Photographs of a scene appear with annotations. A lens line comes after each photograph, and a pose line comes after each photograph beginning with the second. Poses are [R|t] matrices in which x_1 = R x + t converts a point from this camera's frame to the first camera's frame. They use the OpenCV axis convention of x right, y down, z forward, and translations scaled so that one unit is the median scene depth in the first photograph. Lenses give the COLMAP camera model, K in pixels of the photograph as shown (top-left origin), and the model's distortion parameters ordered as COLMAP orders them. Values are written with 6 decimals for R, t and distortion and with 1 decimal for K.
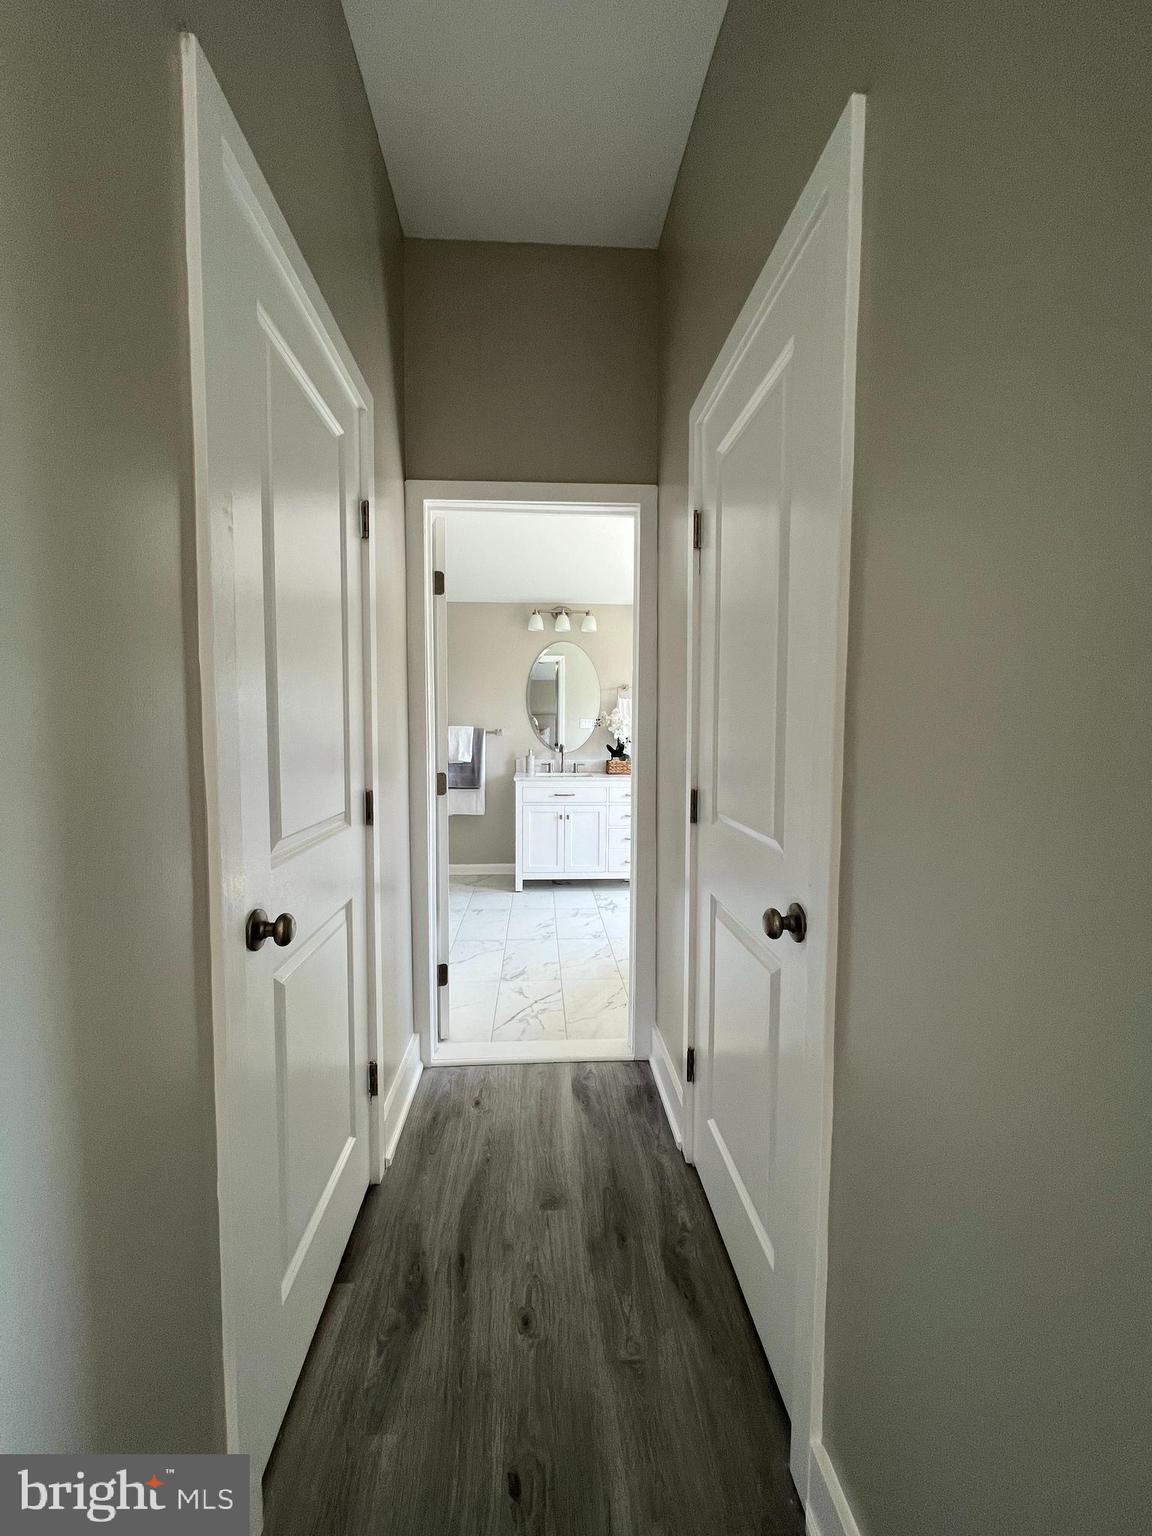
lens RADIAL K [[613.6, 0, 578.9], [0, 613.6, 768.0], [0, 0, 1]] dist [0.000068, 0.000174]
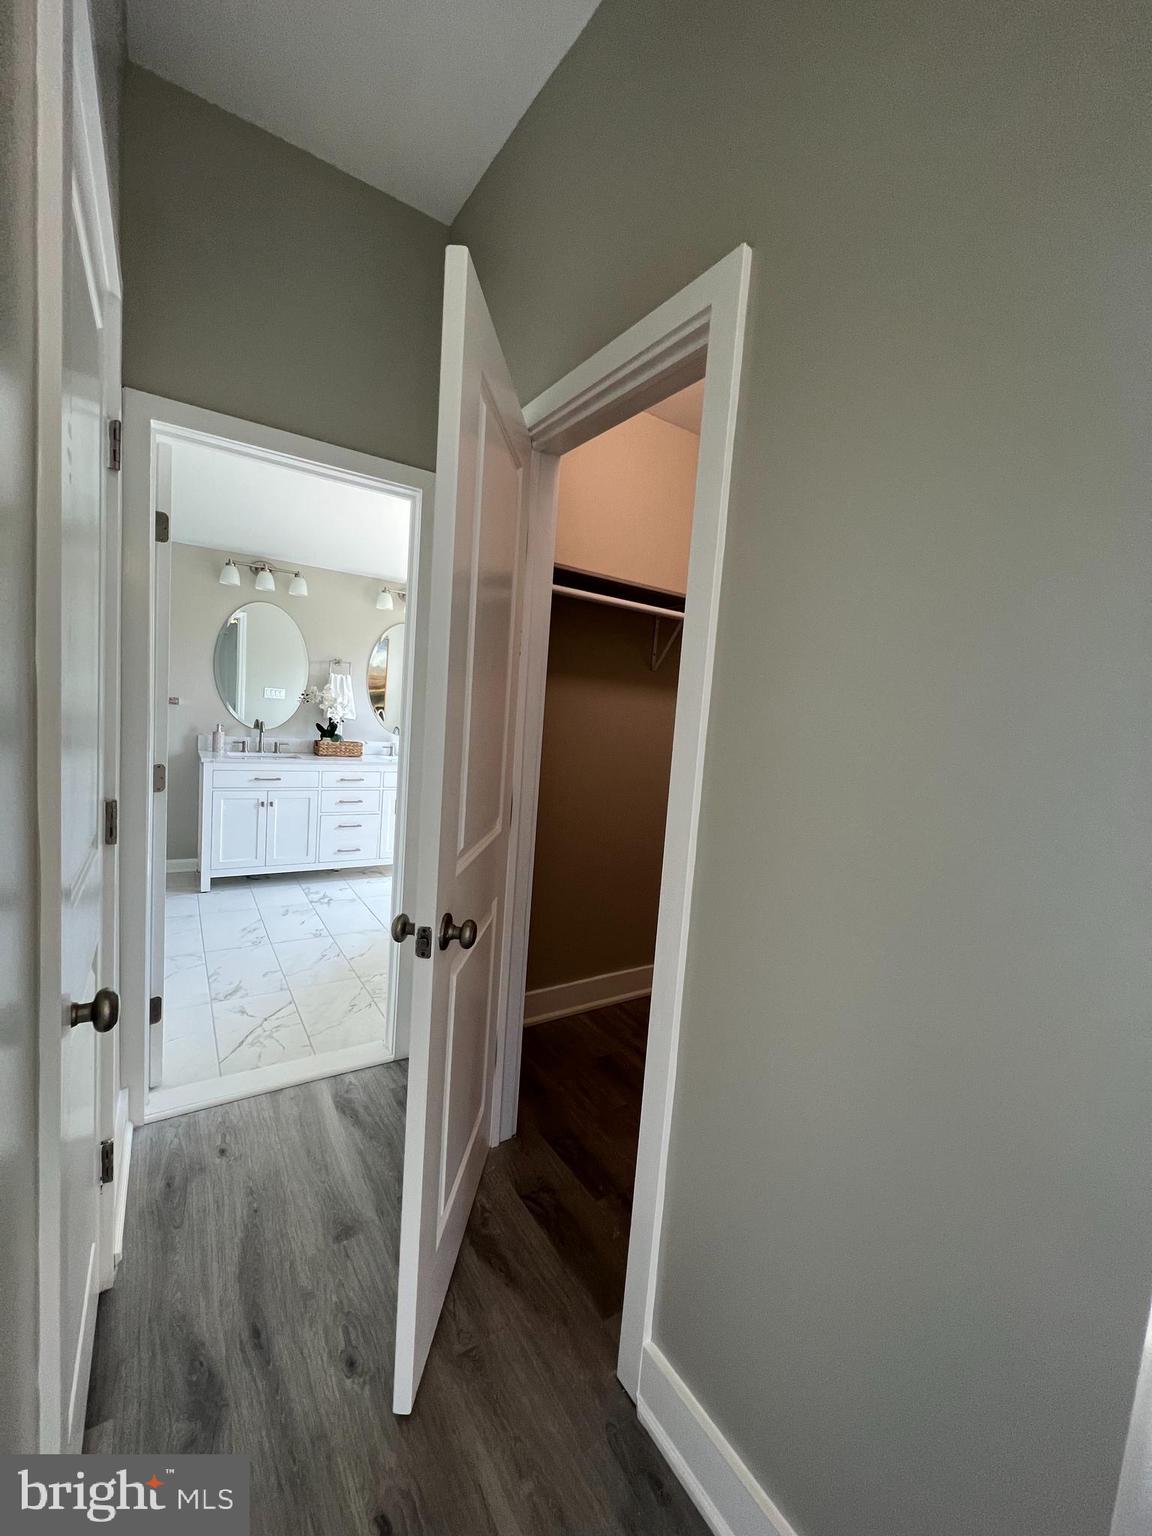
lens RADIAL K [[613.6, 0, 578.9], [0, 613.6, 768.0], [0, 0, 1]] dist [0.000068, 0.000174]
pose [[0.865850, 0.014336, 0.500098, -0.149377], [-0.036139, 0.998770, 0.033938, -0.034839], [-0.498997, -0.047459, 0.865303, 0.025200]]
